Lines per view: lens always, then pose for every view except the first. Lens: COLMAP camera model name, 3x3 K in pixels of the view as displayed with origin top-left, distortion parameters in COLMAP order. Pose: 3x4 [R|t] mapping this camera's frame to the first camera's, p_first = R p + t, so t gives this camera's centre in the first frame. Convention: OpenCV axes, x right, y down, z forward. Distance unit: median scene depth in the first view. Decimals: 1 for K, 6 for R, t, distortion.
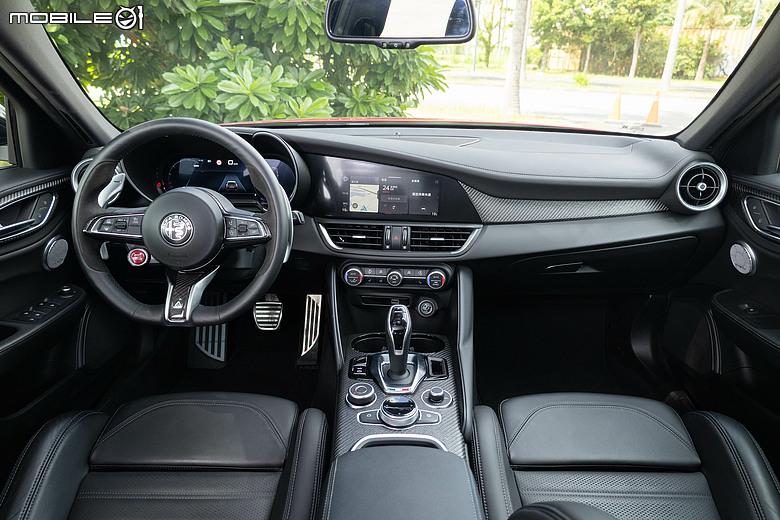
lens RADIAL K [[529.7, 0, 390.0], [0, 529.7, 260.0], [0, 0, 1]] dist [0.005151, 0.001504]
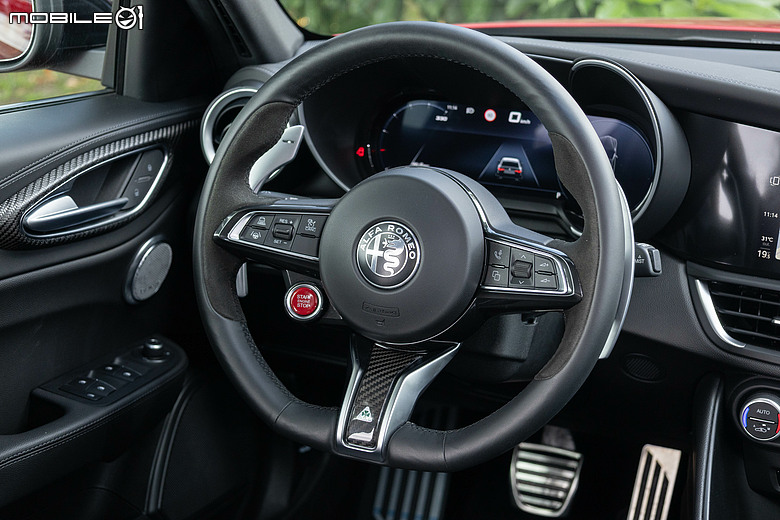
lens RADIAL K [[1412.1, 0, 390.0], [0, 1412.1, 260.0], [0, 0, 1]] dist [0.045540, 0.107064]
pose [[0.930460, 0.125897, -0.344086, 0.029667], [-0.149283, 0.987892, -0.042228, -0.000076], [0.334603, 0.090657, 0.937988, -0.161758]]
